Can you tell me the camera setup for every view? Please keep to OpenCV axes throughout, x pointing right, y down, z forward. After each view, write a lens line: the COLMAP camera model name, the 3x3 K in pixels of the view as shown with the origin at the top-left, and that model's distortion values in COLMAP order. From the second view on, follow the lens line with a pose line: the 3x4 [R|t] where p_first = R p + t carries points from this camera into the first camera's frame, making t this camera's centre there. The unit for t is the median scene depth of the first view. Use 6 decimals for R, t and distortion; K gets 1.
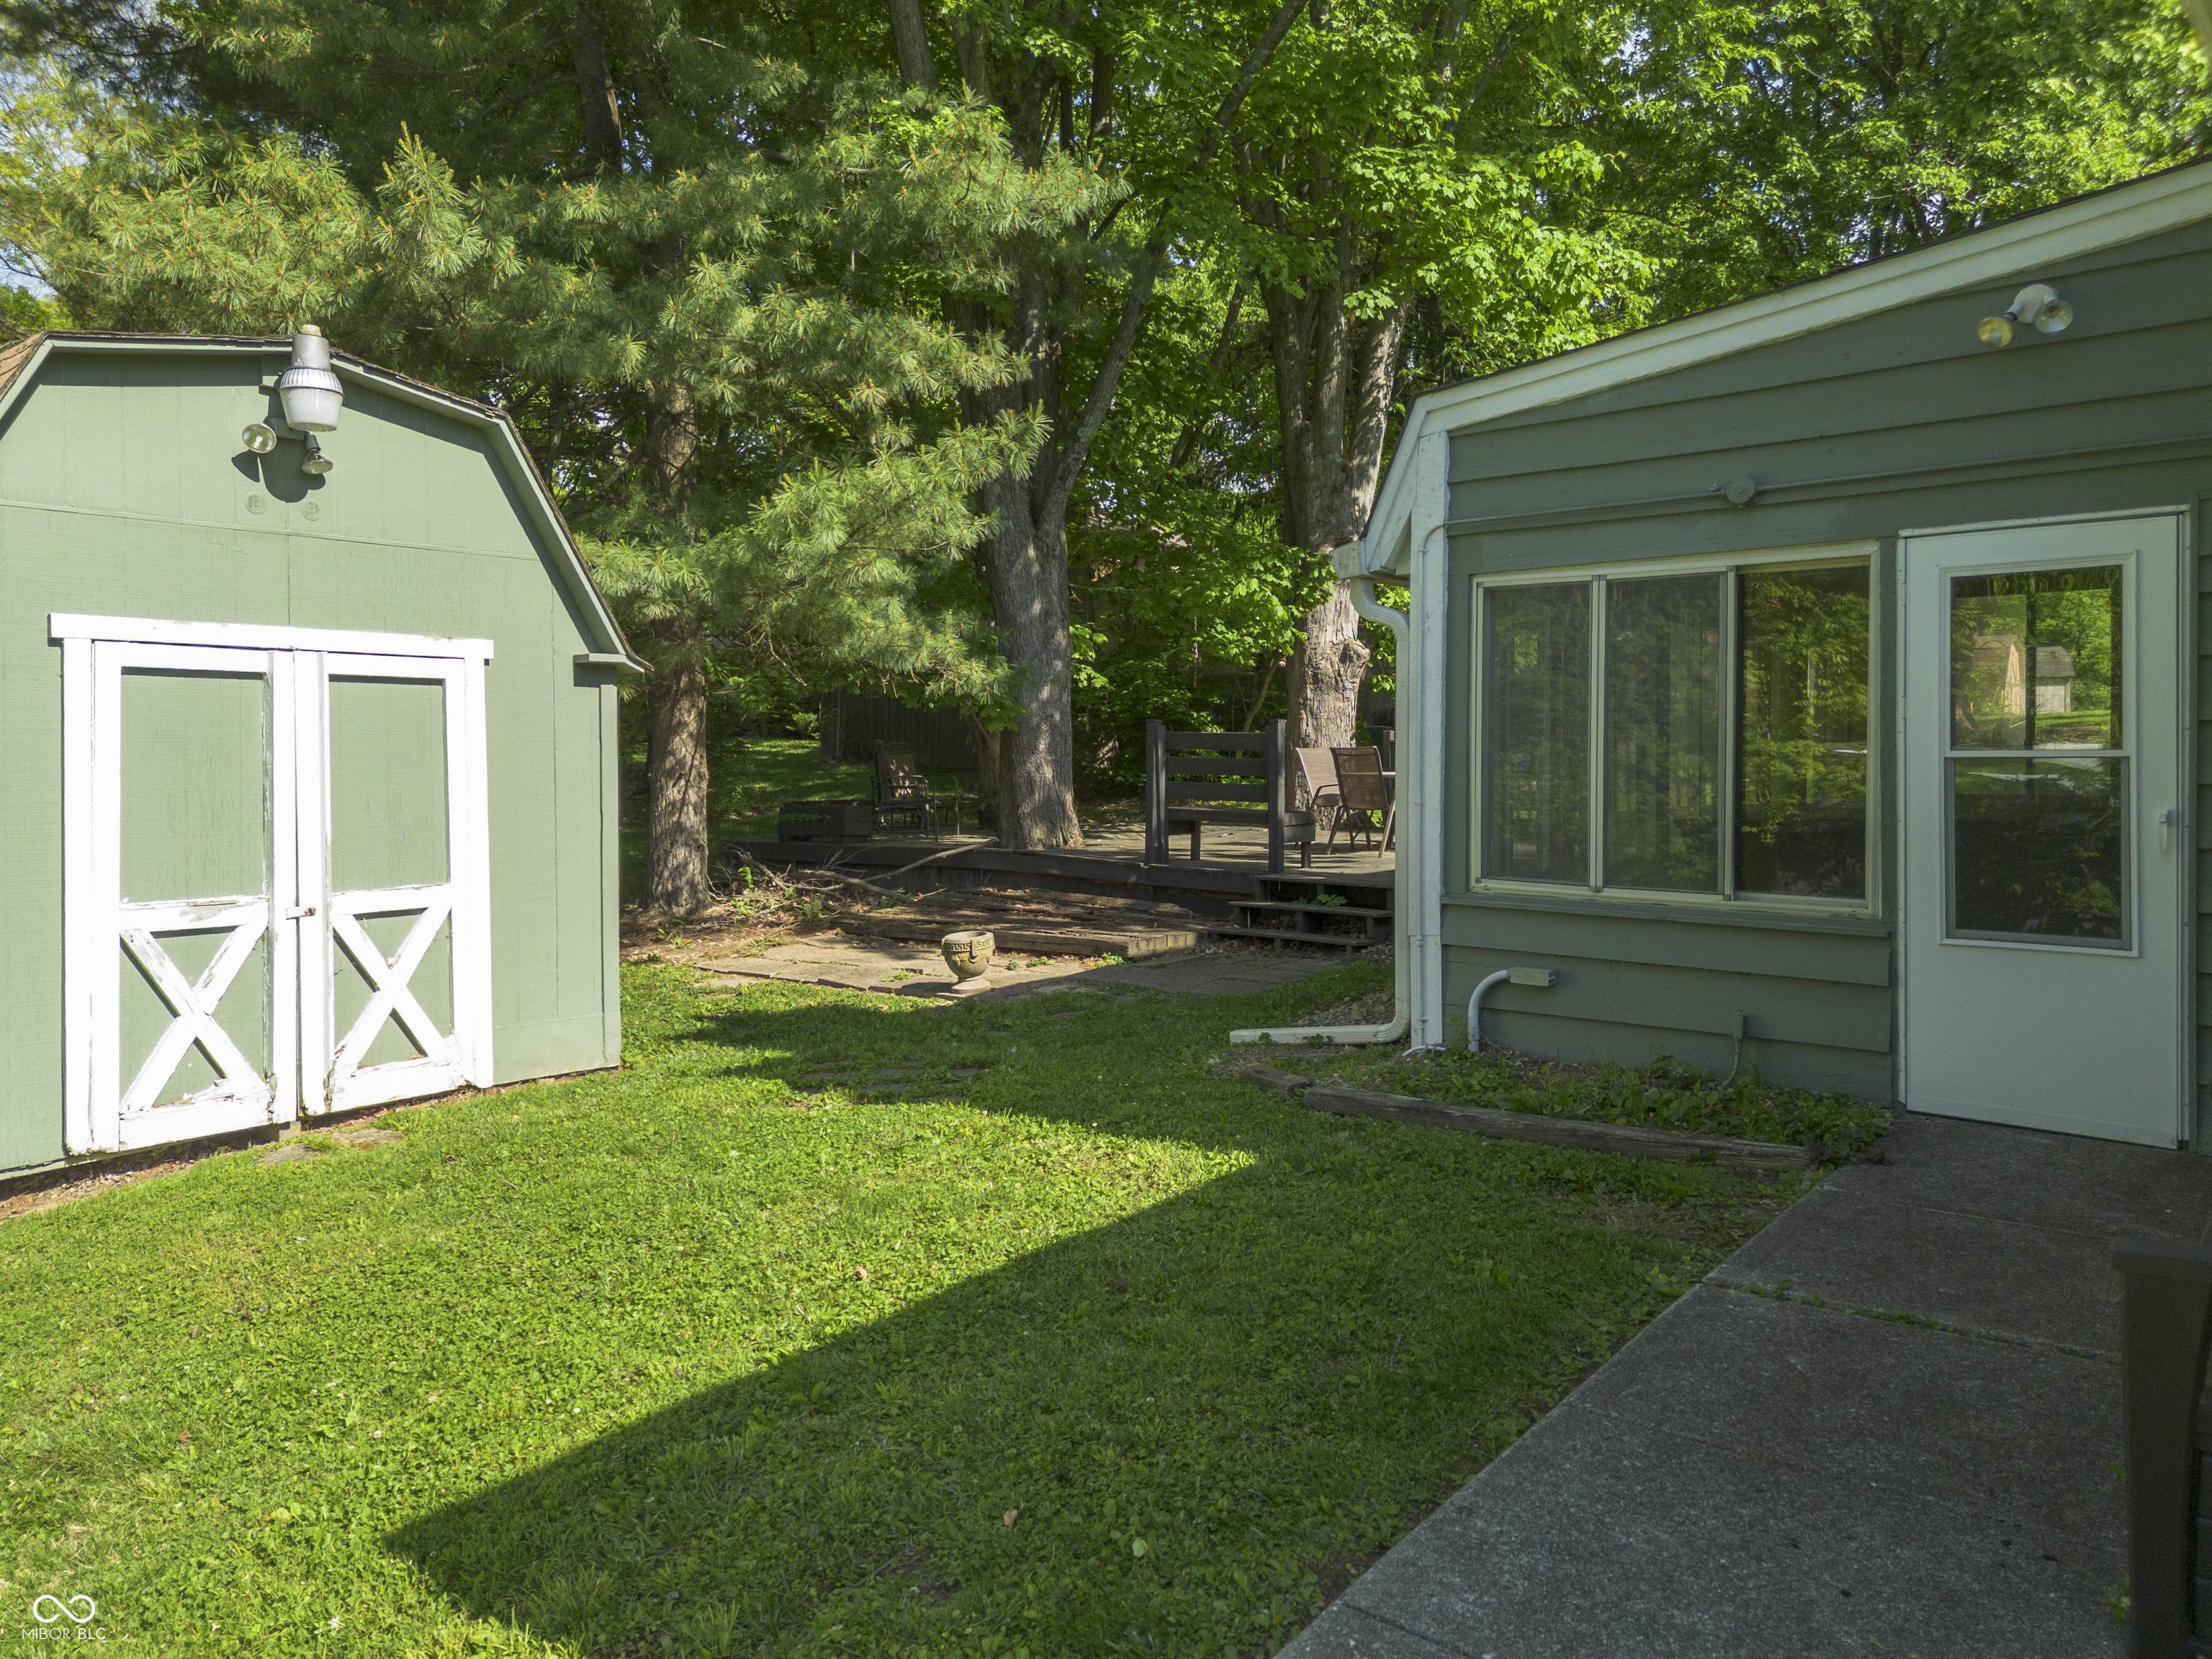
lens RADIAL K [[1586.5, 0, 1106.0], [0, 1586.5, 829.5], [0, 0, 1]] dist [0.115017, -0.068668]
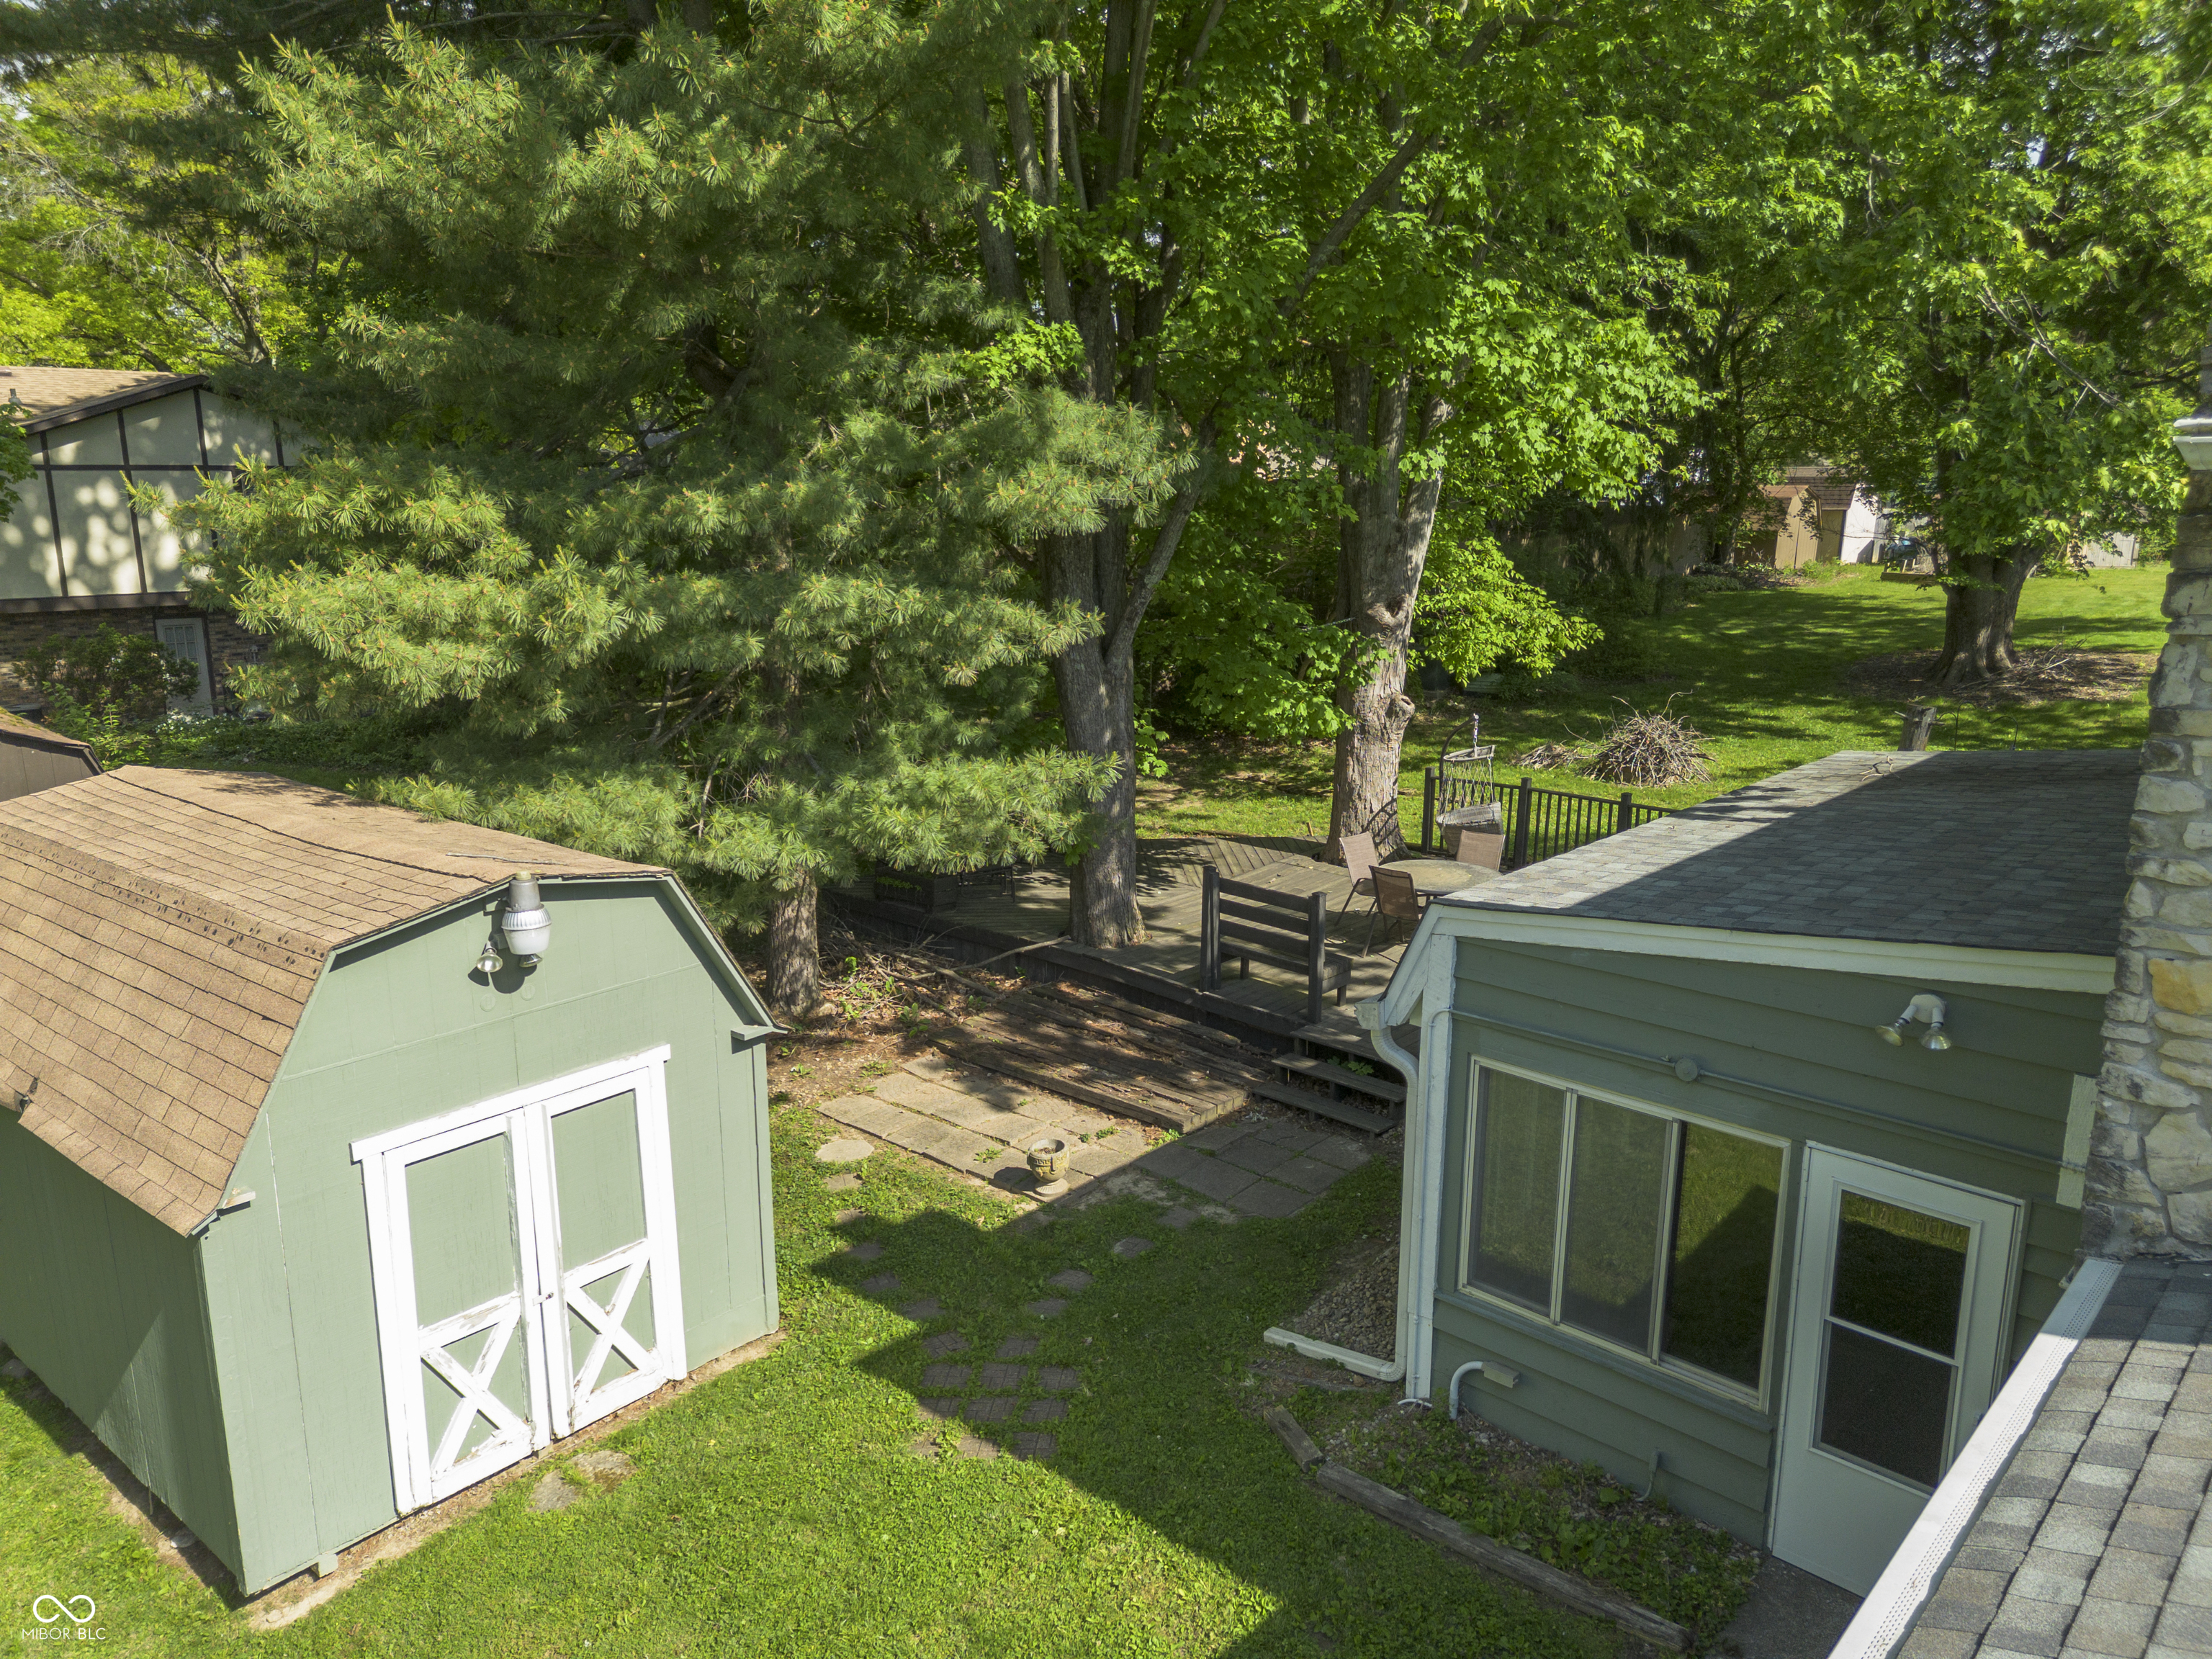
lens RADIAL K [[1531.6, 0, 1113.4], [0, 1531.6, 910.4], [0, 0, 1]] dist [0.079510, -0.000307]
pose [[0.999401, 0.015361, -0.031014, -0.007316], [-0.008021, 0.974508, 0.224209, -0.484683], [0.033667, -0.223826, 0.974047, -0.110954]]
